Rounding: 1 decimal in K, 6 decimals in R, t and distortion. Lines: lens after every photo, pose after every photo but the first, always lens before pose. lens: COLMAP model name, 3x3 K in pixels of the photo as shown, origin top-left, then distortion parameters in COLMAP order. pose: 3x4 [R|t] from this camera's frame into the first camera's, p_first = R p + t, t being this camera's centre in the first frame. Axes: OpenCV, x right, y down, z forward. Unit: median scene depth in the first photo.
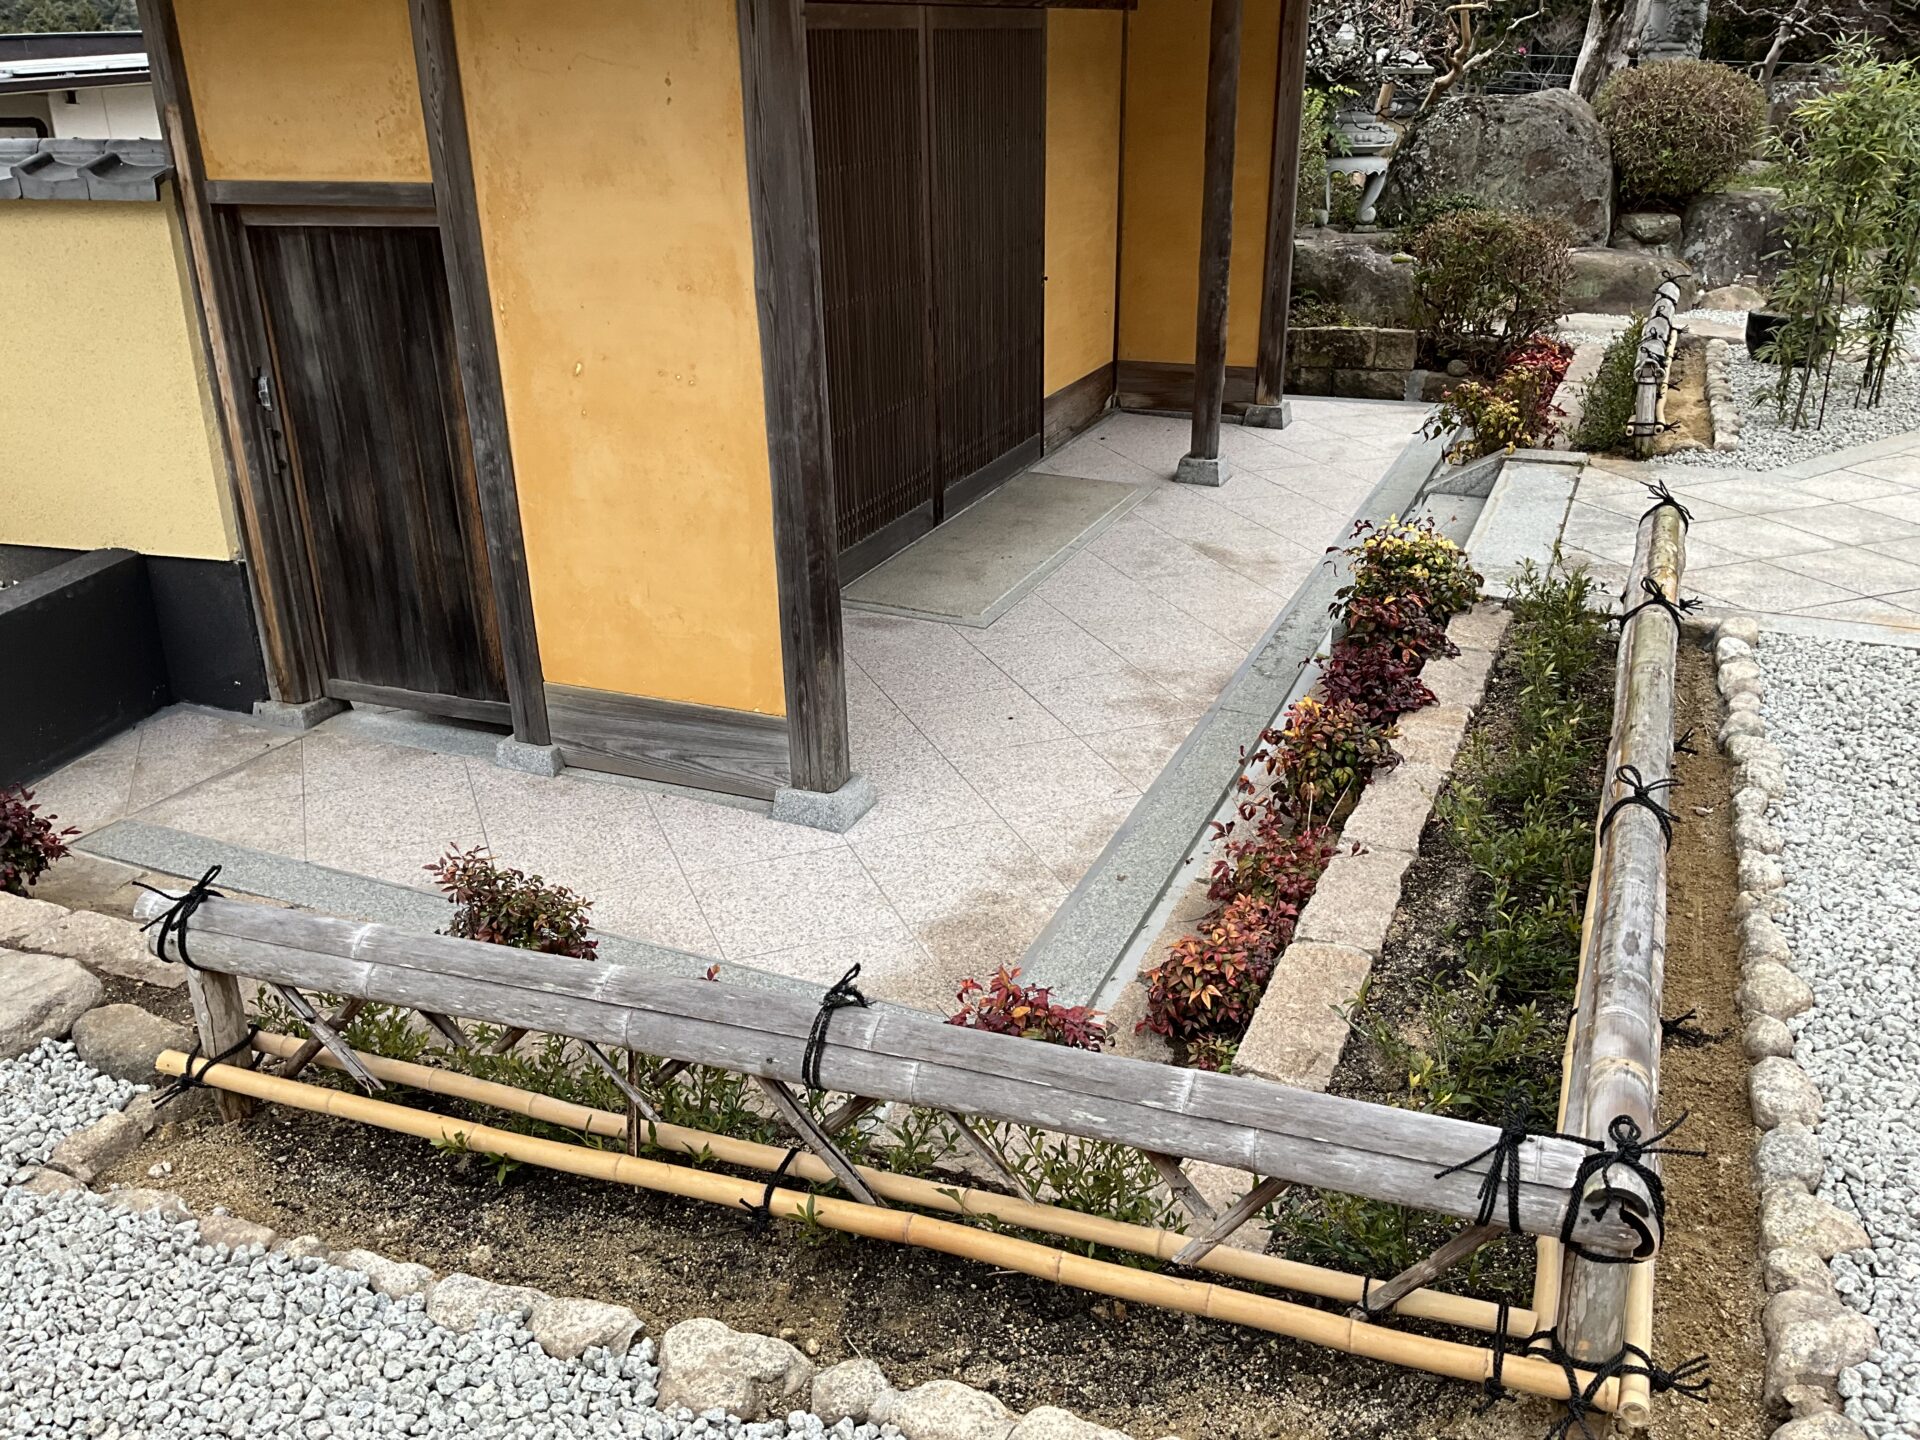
lens RADIAL K [[1578.1, 0, 959.0], [0, 1578.1, 727.9], [0, 0, 1]] dist [0.084556, -0.160833]
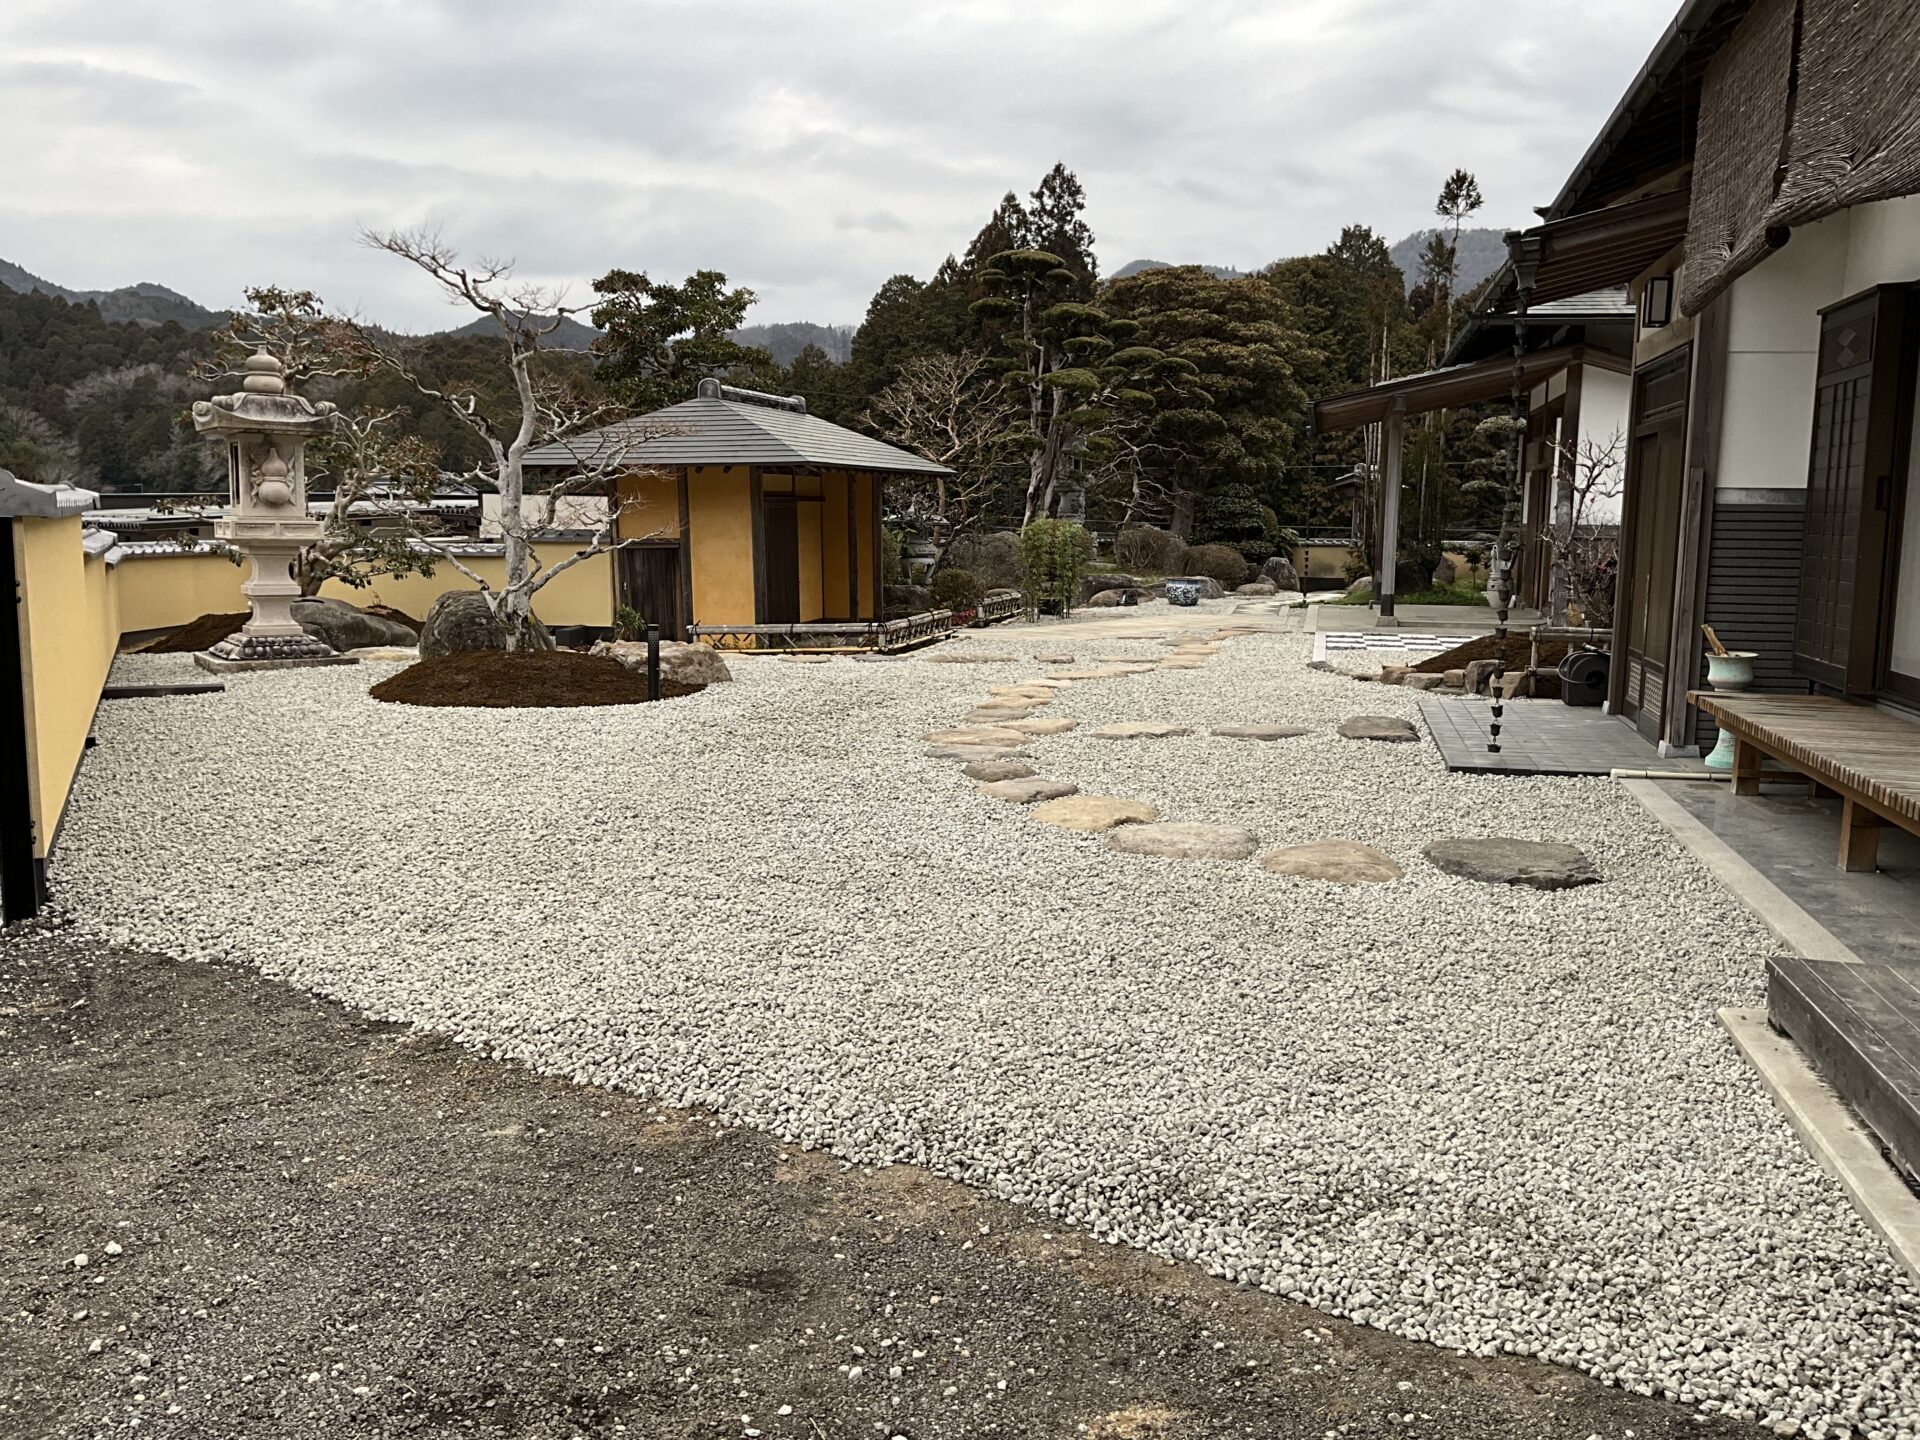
lens RADIAL K [[1574.8, 0, 967.6], [0, 1574.8, 752.3], [0, 0, 1]] dist [0.078319, -0.135144]
pose [[0.981982, -0.010362, 0.188688, -0.336259], [0.056651, 0.968714, -0.241629, 1.293516], [-0.180281, 0.247965, 0.951847, -3.076013]]
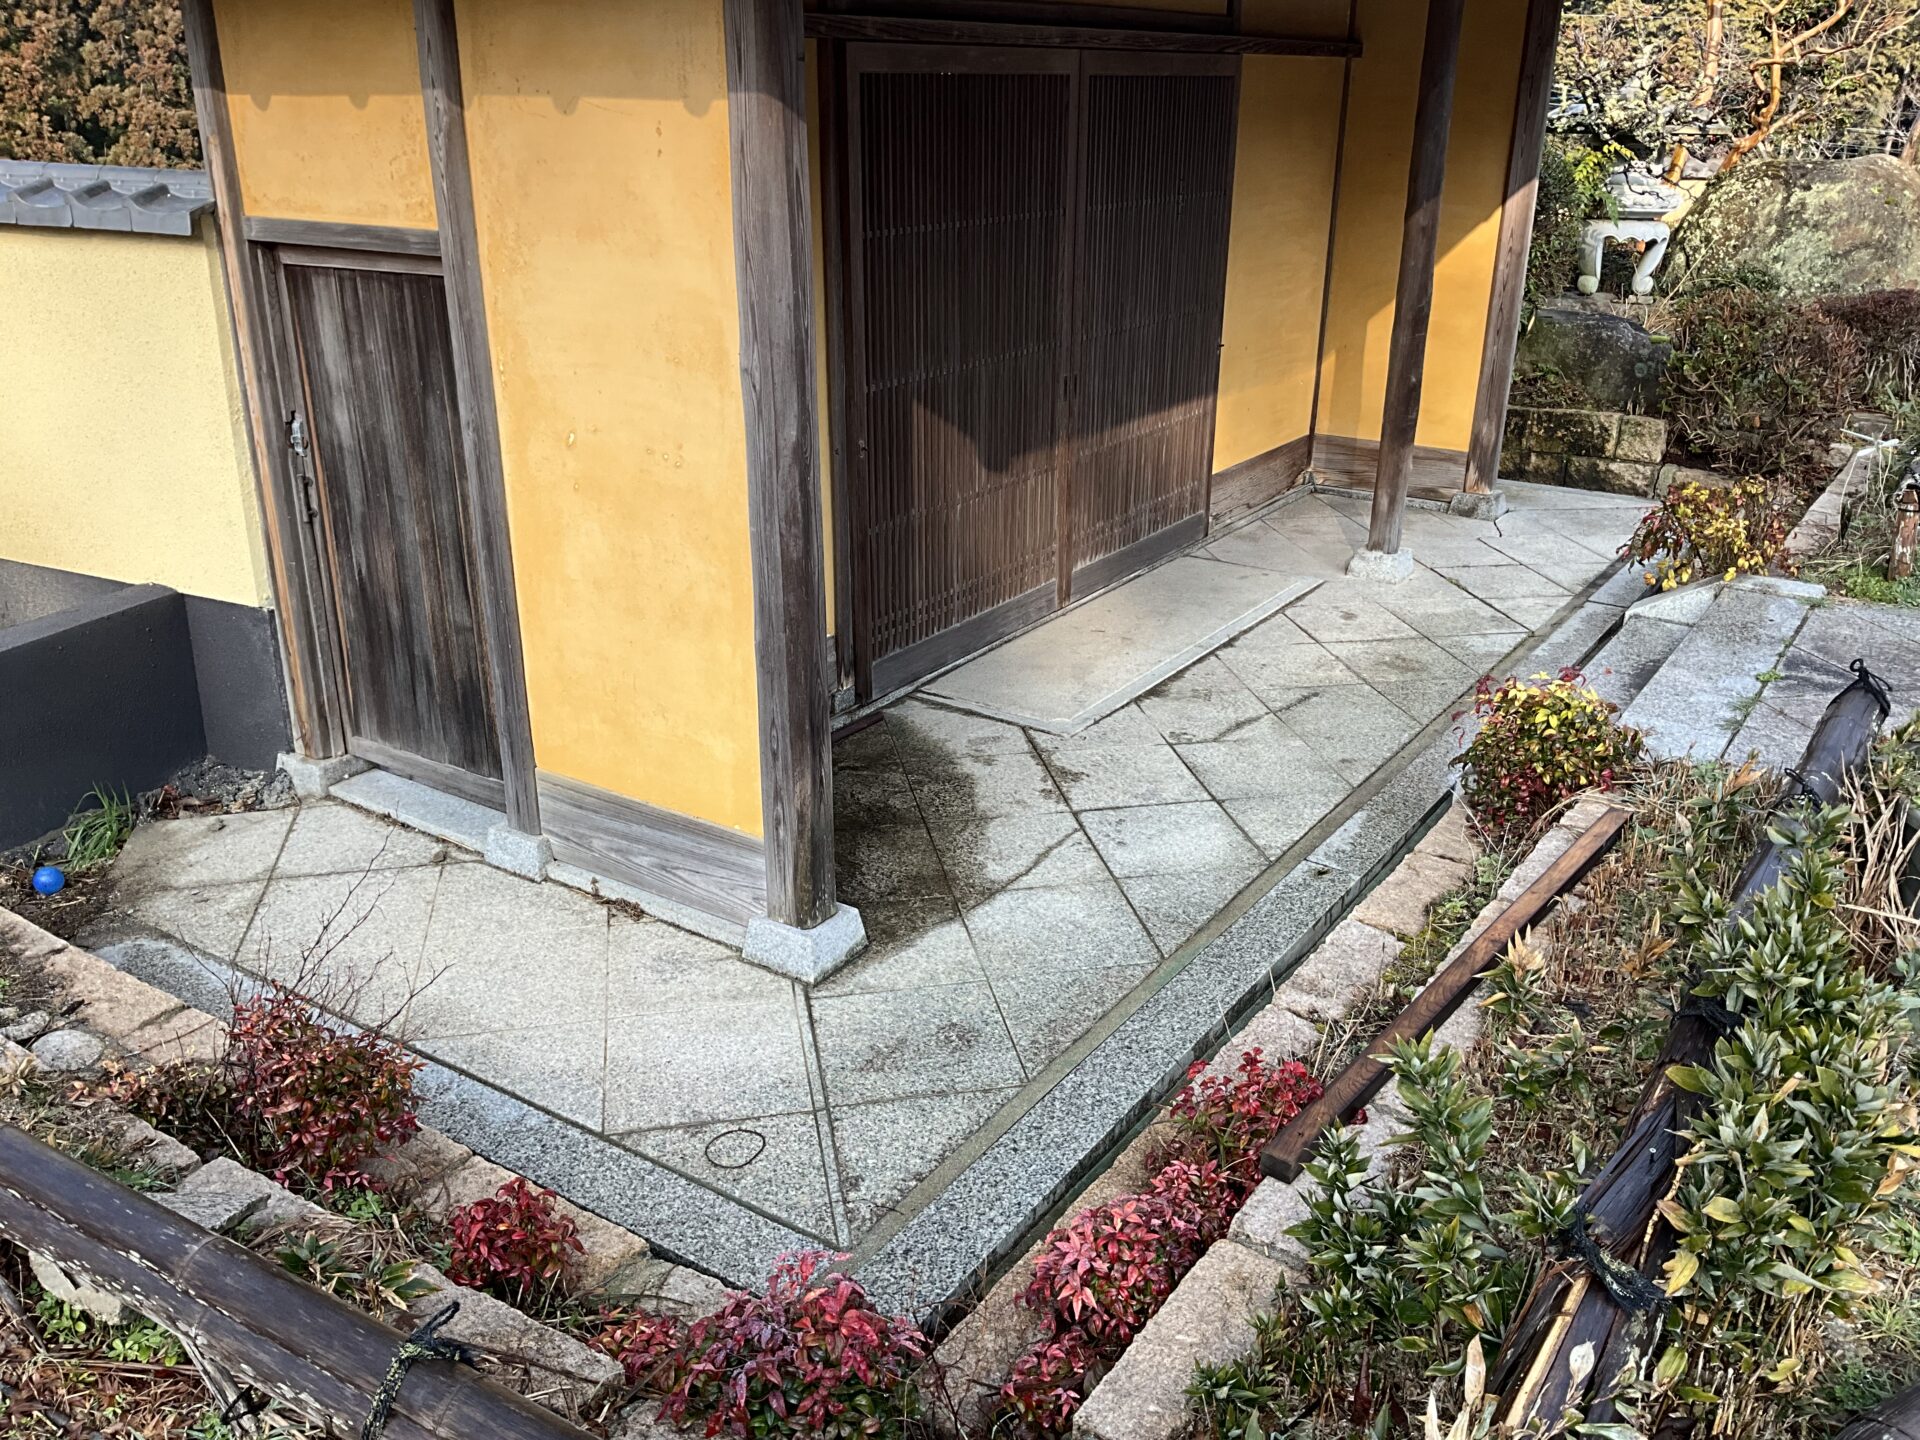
lens RADIAL K [[1574.8, 0, 967.6], [0, 1574.8, 752.3], [0, 0, 1]] dist [0.078319, -0.135144]
pose [[0.982896, 0.094026, -0.158351, 0.129251], [-0.094705, 0.995500, 0.003271, -0.063172], [0.157946, 0.011782, 0.987378, 0.122064]]
